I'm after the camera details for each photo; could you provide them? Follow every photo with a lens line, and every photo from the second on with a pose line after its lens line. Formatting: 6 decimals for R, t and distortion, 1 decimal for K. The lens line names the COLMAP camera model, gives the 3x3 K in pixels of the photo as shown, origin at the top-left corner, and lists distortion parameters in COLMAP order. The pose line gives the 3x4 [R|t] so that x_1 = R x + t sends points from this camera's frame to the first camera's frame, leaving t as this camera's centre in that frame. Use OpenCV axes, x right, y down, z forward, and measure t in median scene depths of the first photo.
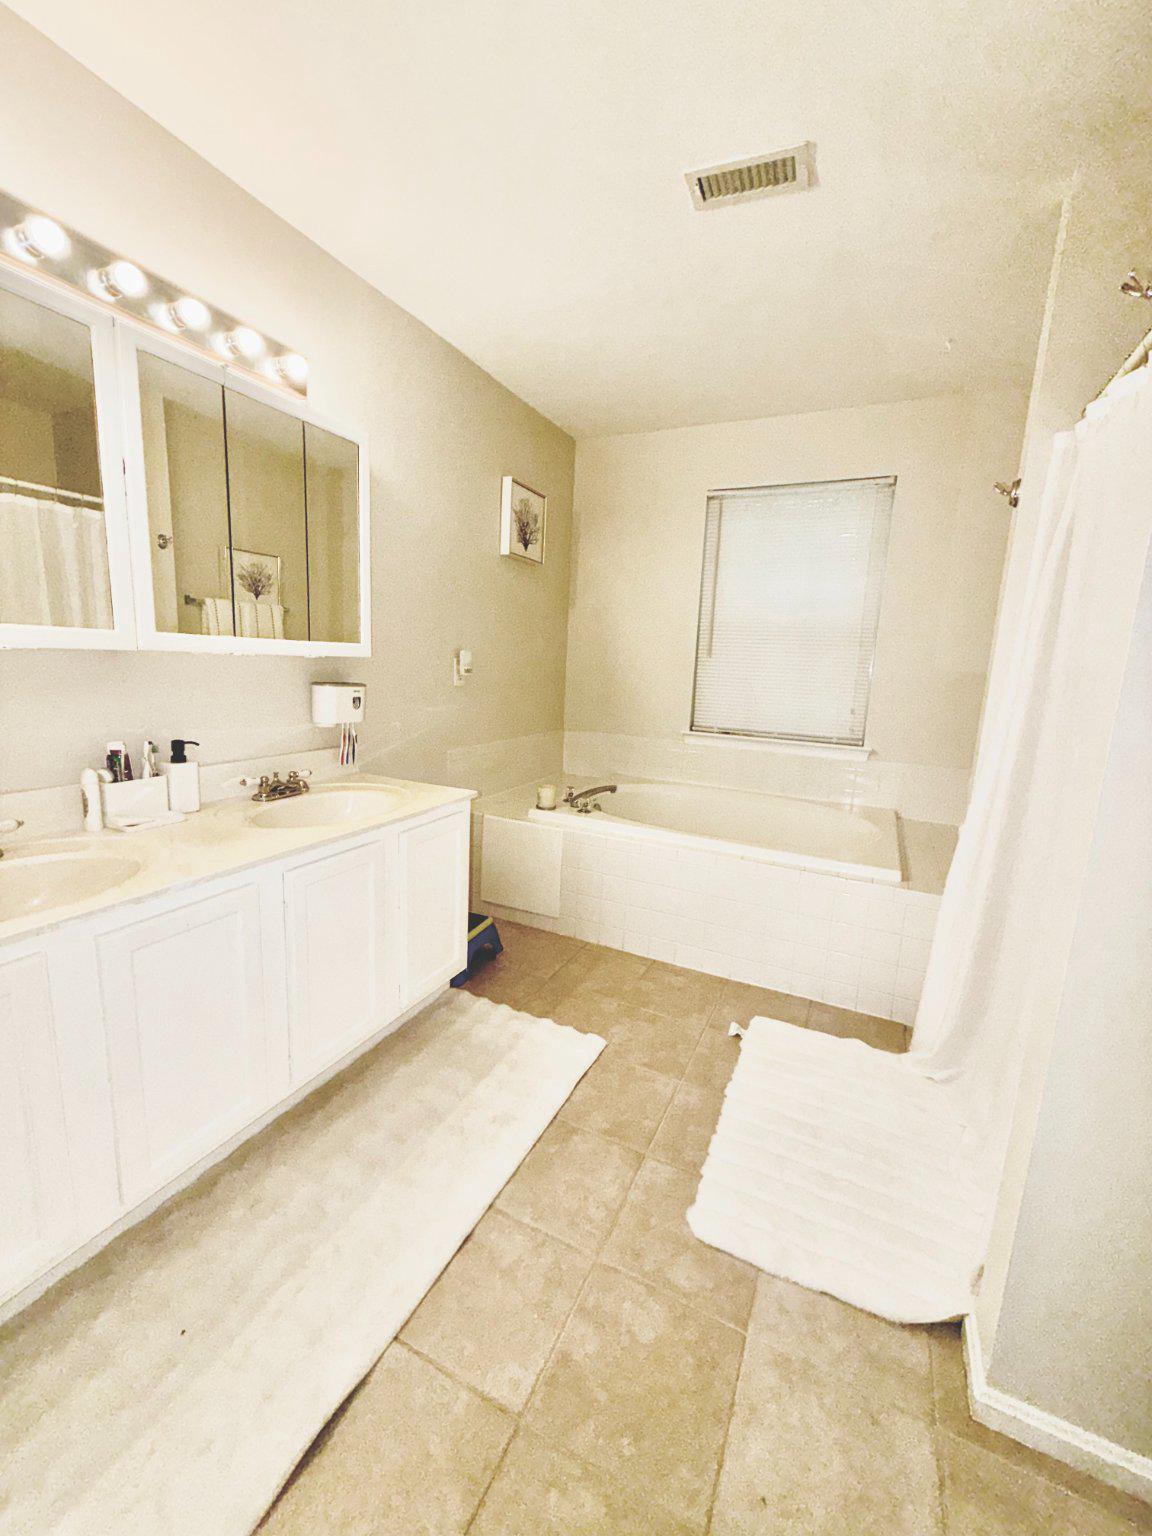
lens RADIAL K [[617.3, 0, 576.0], [0, 617.3, 768.0], [0, 0, 1]] dist [-0.001024, -0.000008]
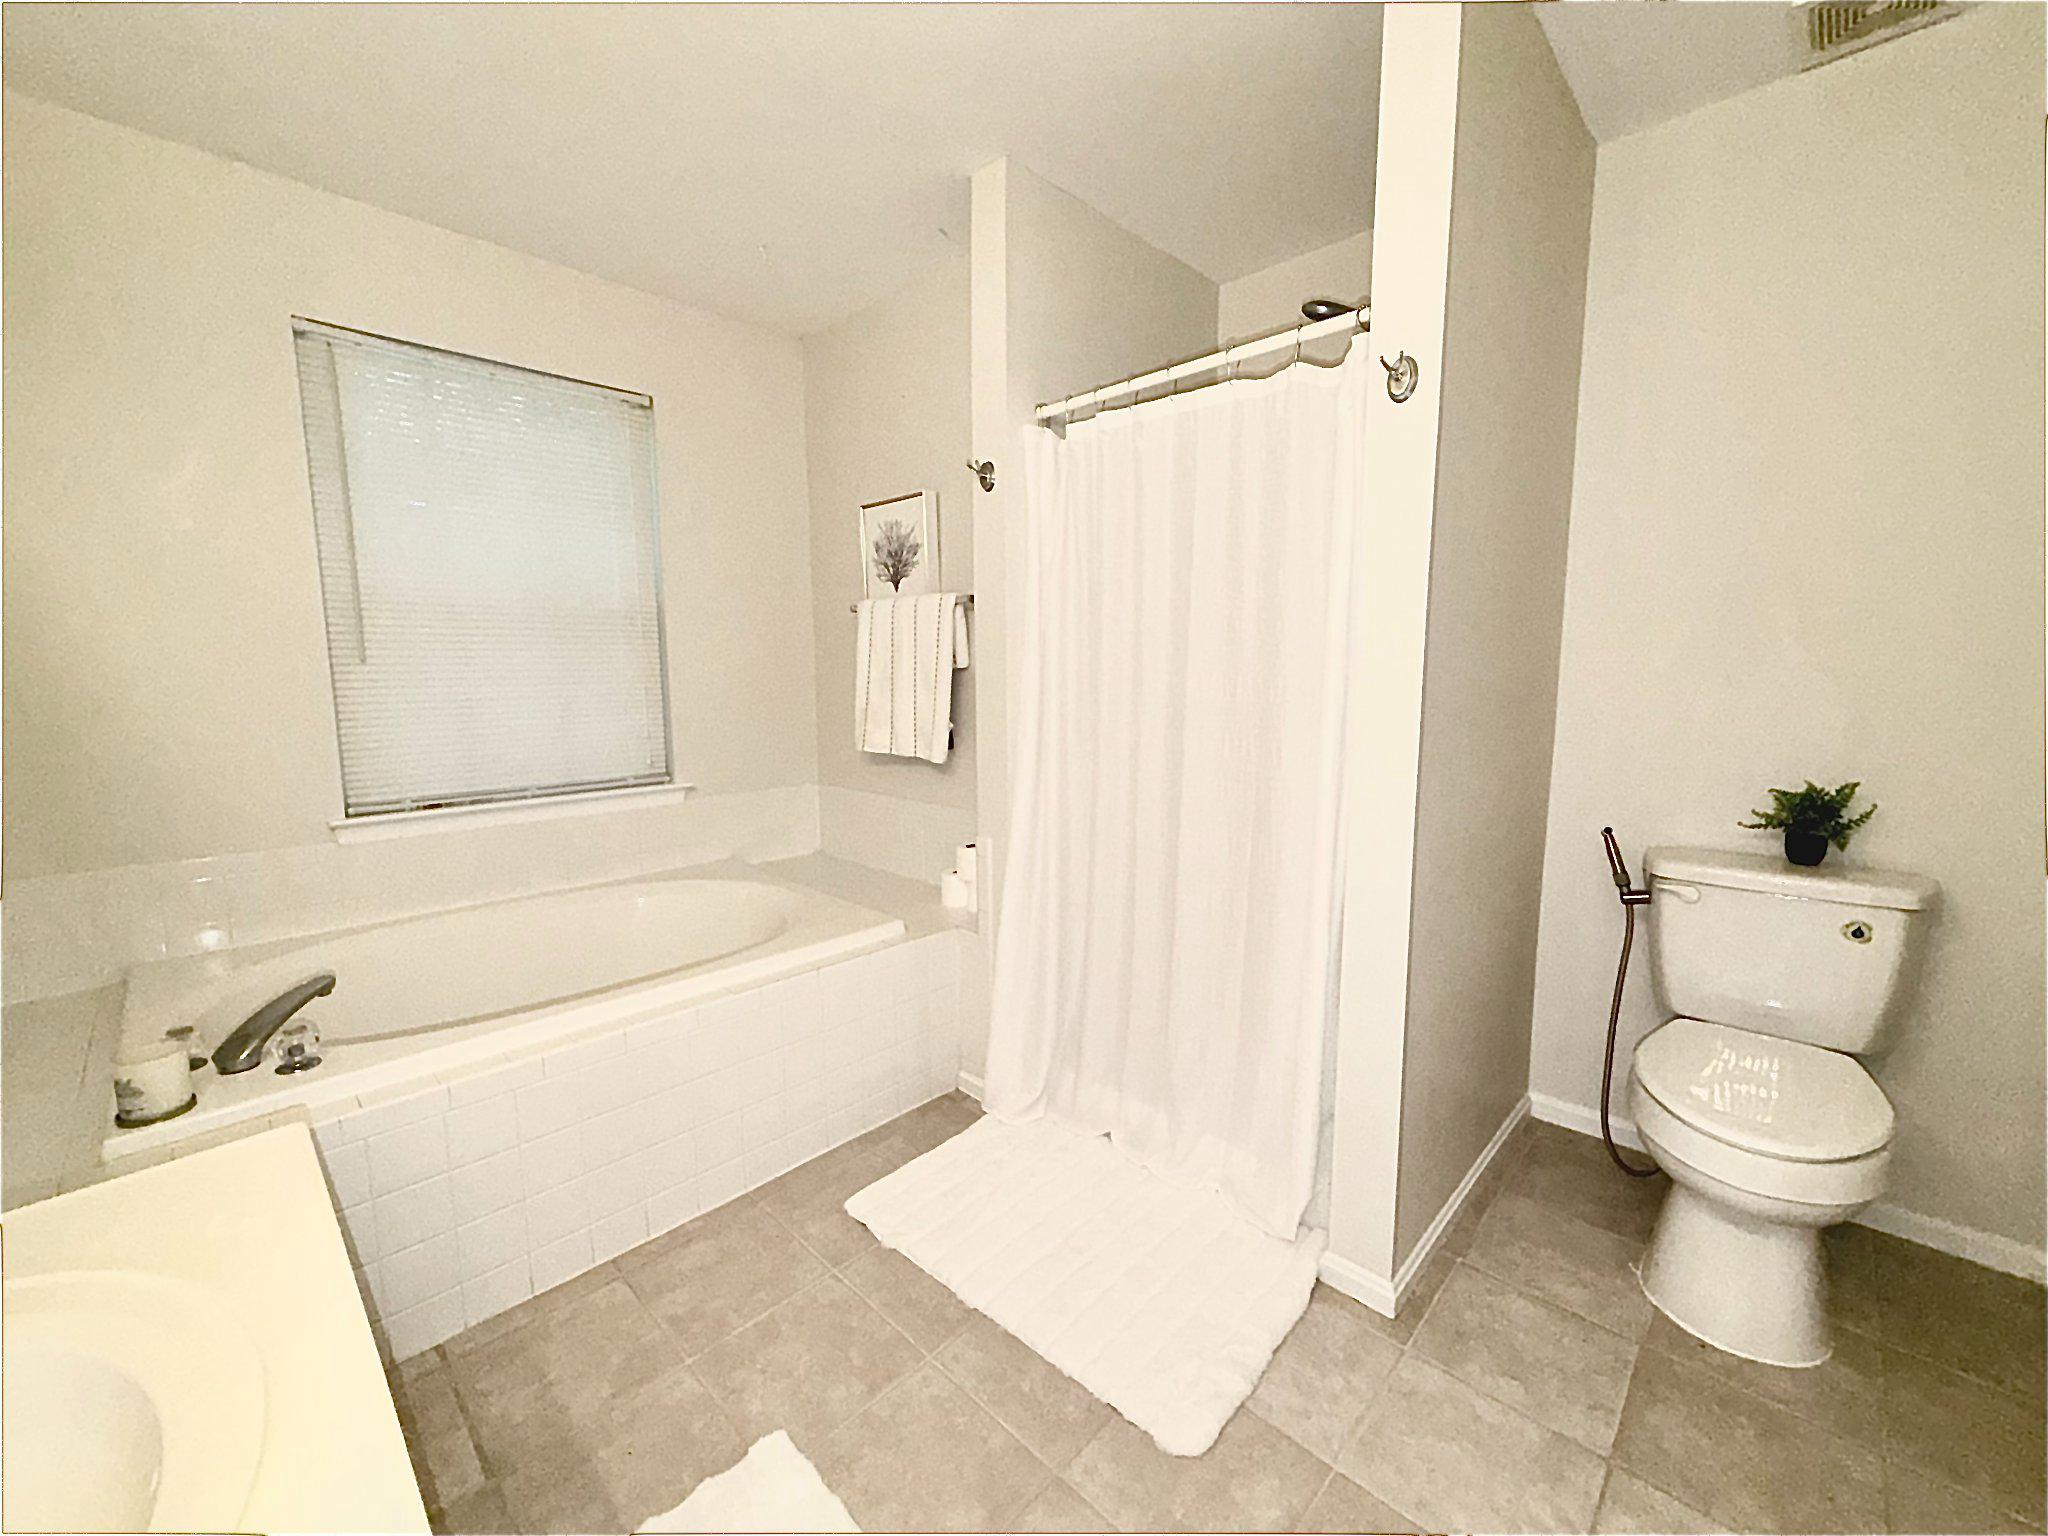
lens RADIAL K [[823.1, 0, 1024.0], [0, 823.1, 768.0], [0, 0, 1]] dist [-0.001024, -0.000008]
pose [[0.305724, -0.159628, 0.938643, -0.302990], [0.185845, 0.976888, 0.105601, -0.082539], [-0.933806, 0.142158, 0.328324, 0.363493]]
